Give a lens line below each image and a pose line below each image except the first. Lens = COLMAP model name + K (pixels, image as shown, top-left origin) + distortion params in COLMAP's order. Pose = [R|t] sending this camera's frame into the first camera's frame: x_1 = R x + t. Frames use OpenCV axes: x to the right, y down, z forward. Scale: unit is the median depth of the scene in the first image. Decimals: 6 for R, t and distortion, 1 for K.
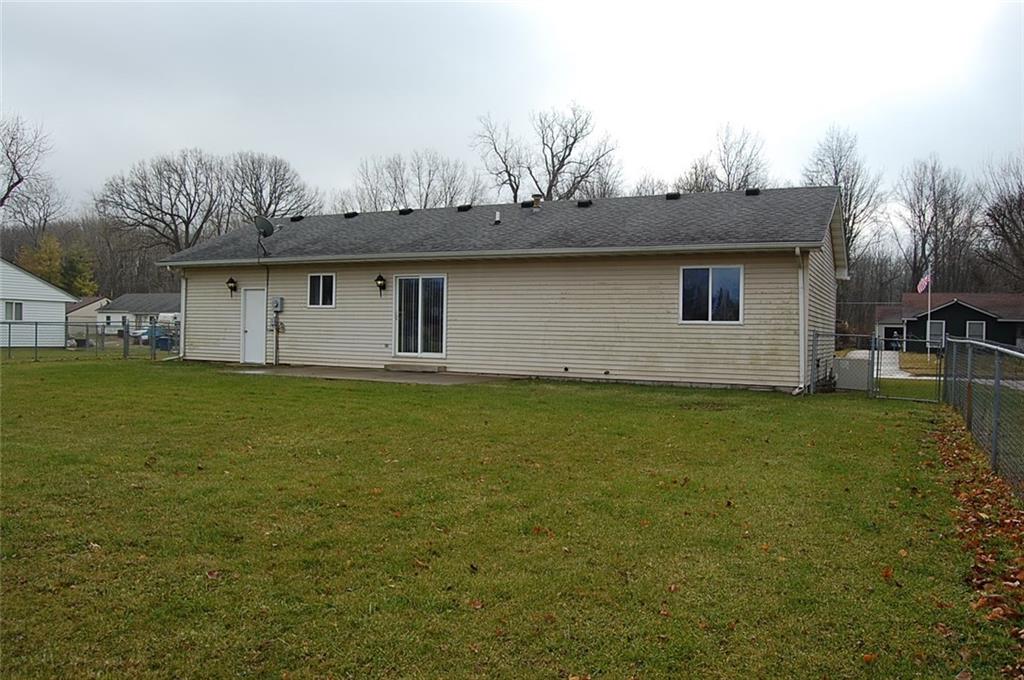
lens RADIAL K [[823.5, 0, 517.7], [0, 823.5, 344.1], [0, 0, 1]] dist [-0.075433, 0.034940]
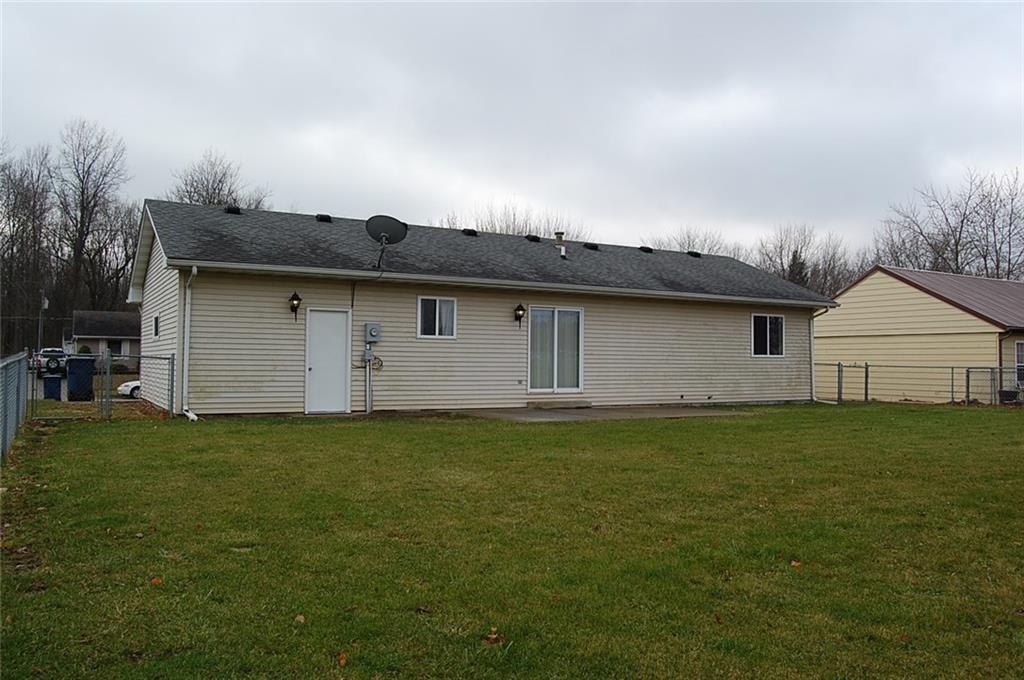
lens RADIAL K [[823.5, 0, 517.2], [0, 823.5, 331.9], [0, 0, 1]] dist [-0.075433, 0.034940]
pose [[0.535529, 0.016509, 0.844355, -0.940499], [0.013411, 0.999517, -0.028049, -0.028320], [-0.844410, 0.026345, 0.535049, 0.516318]]
